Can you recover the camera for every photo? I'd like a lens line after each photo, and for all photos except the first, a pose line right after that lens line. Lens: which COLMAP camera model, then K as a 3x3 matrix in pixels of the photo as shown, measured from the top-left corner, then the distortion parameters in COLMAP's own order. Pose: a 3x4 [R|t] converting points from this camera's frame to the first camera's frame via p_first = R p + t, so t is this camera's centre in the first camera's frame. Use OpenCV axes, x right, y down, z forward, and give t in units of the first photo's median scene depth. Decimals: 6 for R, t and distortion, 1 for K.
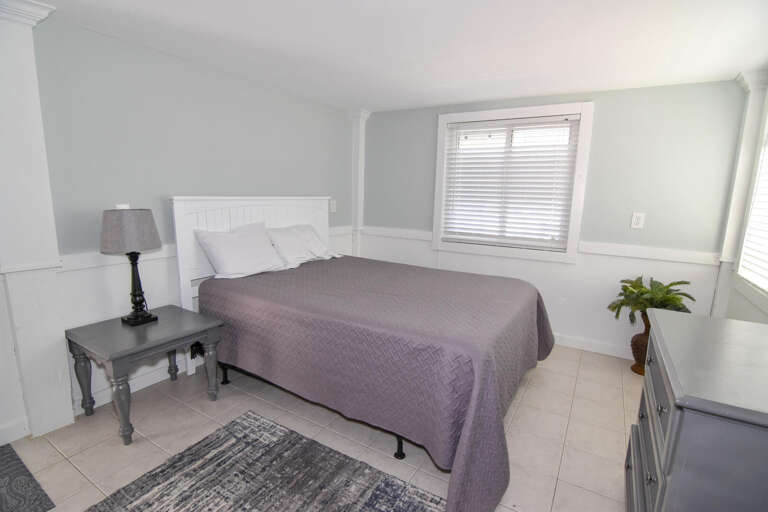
lens RADIAL K [[368.3, 0, 384.4], [0, 368.3, 258.3], [0, 0, 1]] dist [-0.021720, -0.001102]
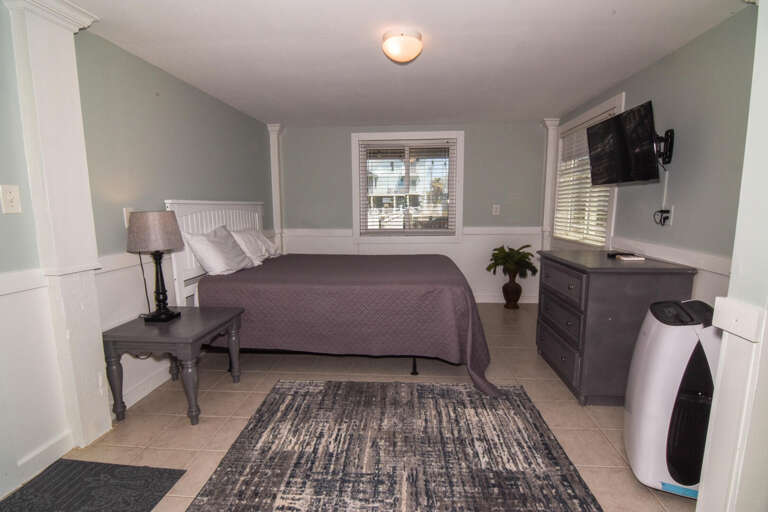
lens RADIAL K [[368.3, 0, 383.9], [0, 368.3, 257.3], [0, 0, 1]] dist [-0.021720, -0.001102]
pose [[0.894408, -0.091645, 0.437763, -0.570548], [0.105905, 0.994342, -0.008212, 0.077391], [-0.434533, 0.053706, 0.899053, -0.226801]]
